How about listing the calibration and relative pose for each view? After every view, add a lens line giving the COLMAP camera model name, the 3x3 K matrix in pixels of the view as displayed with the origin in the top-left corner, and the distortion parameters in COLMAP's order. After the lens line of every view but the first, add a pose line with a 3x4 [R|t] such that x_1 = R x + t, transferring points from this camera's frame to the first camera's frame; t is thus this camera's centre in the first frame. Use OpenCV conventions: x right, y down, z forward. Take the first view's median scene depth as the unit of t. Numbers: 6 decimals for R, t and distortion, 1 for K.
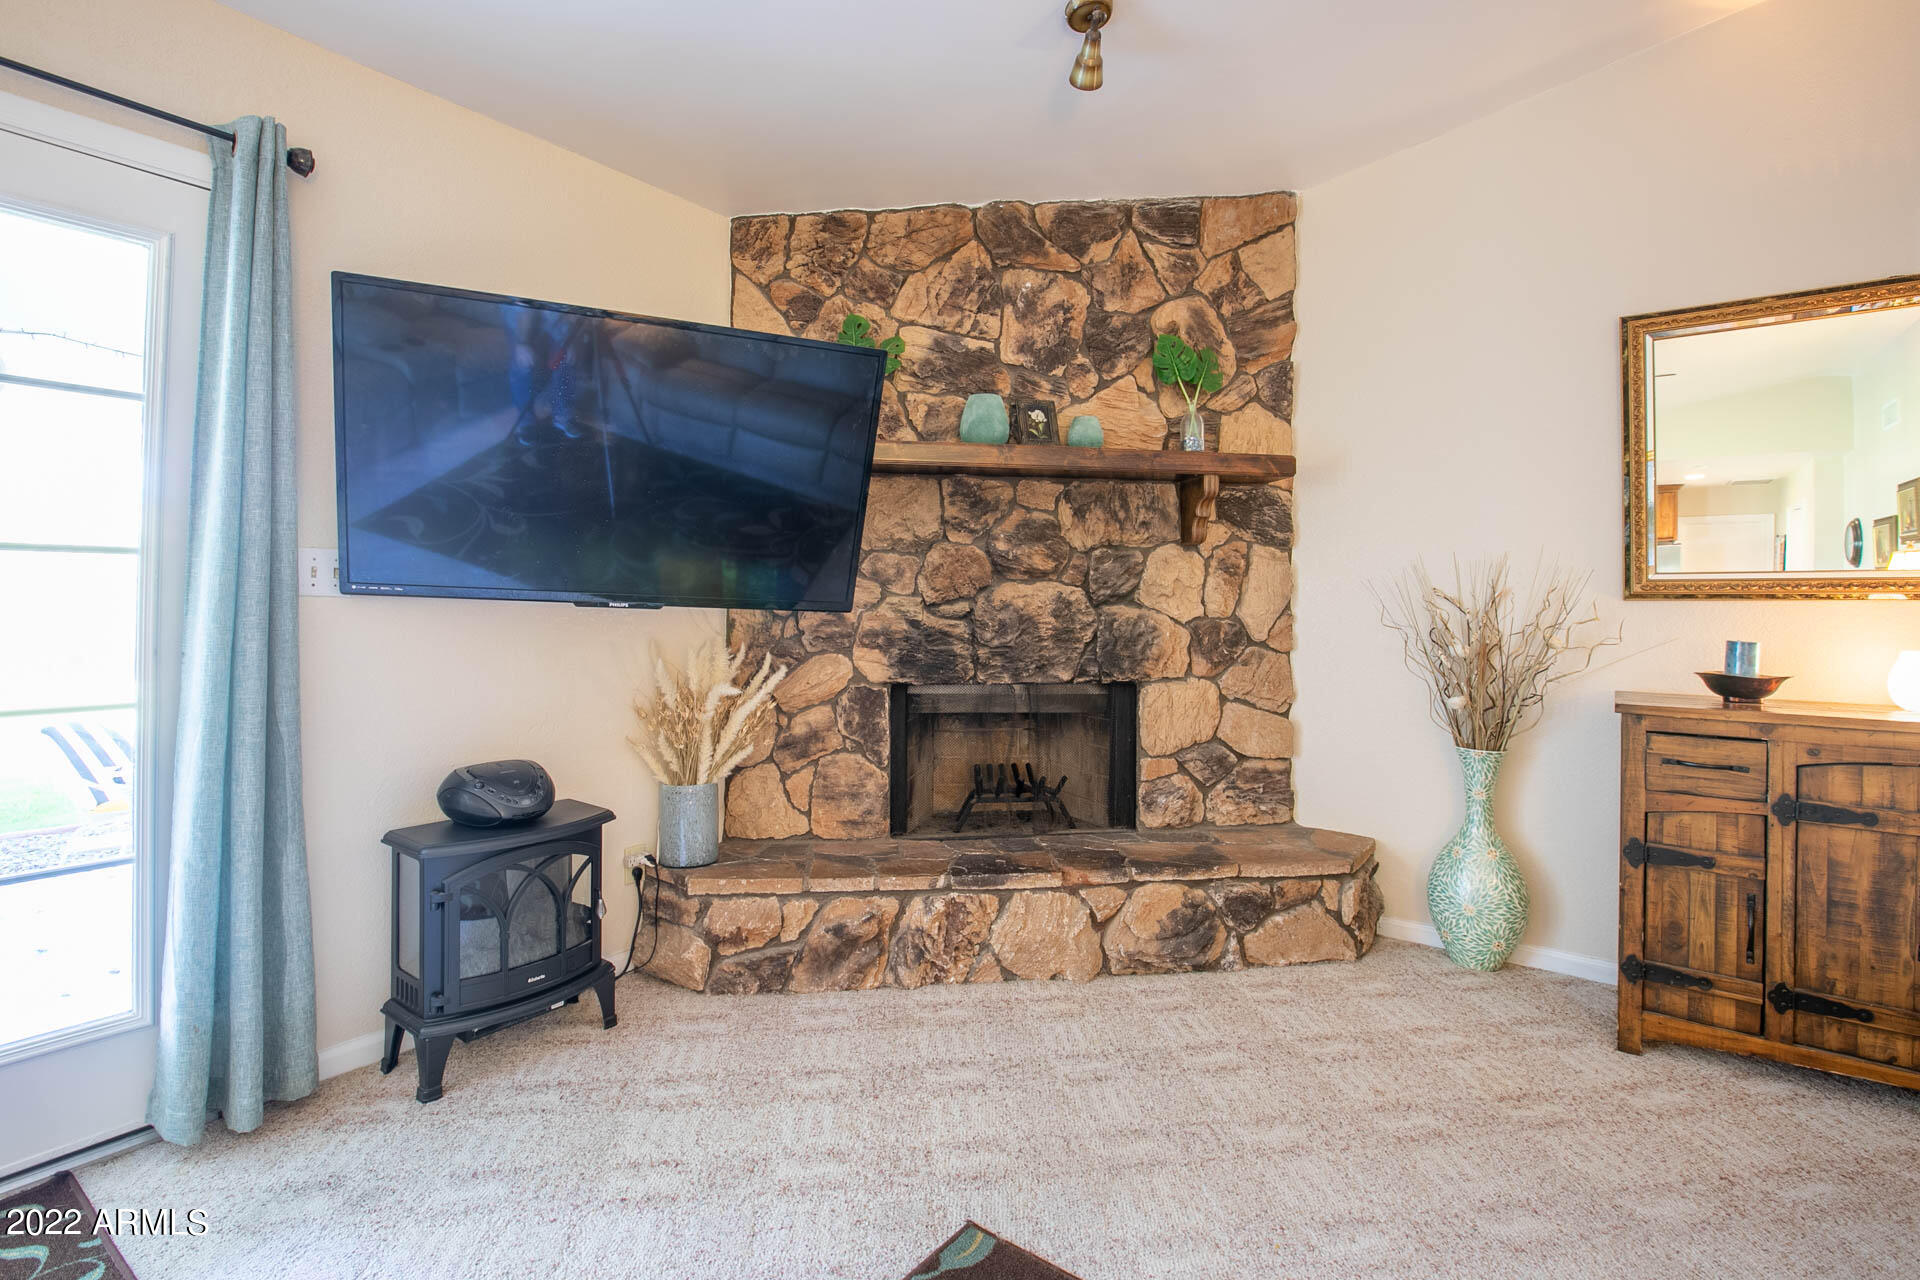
lens RADIAL K [[908.8, 0, 971.6], [0, 908.8, 589.1], [0, 0, 1]] dist [-0.069323, 0.022102]
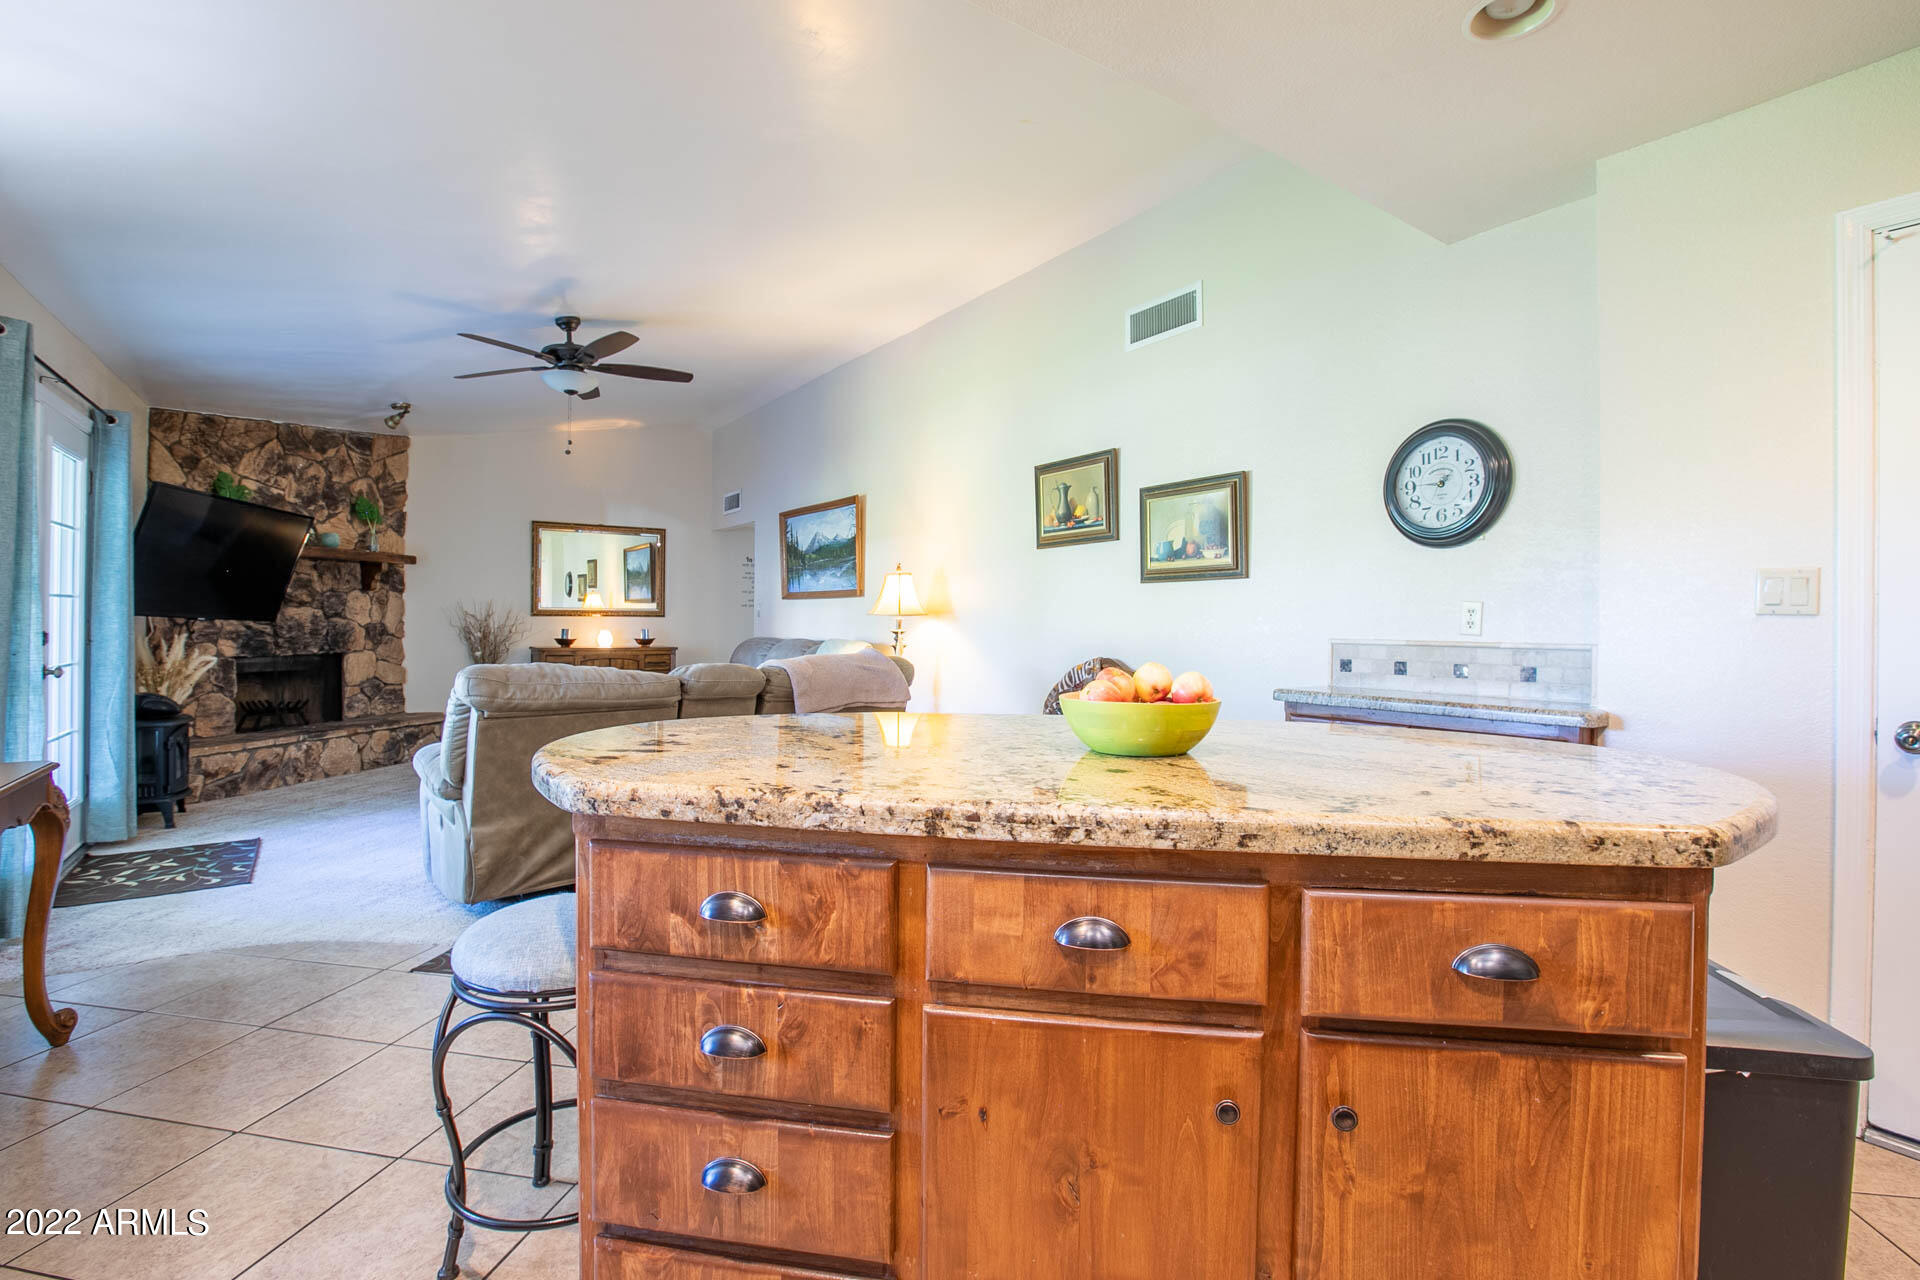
lens RADIAL K [[908.8, 0, 971.6], [0, 908.8, 589.1], [0, 0, 1]] dist [-0.069323, 0.022102]
pose [[0.314106, 0.025697, 0.949040, -1.380532], [-0.012841, 0.999657, -0.022818, -0.023012], [-0.949301, -0.005019, 0.314328, -1.126022]]
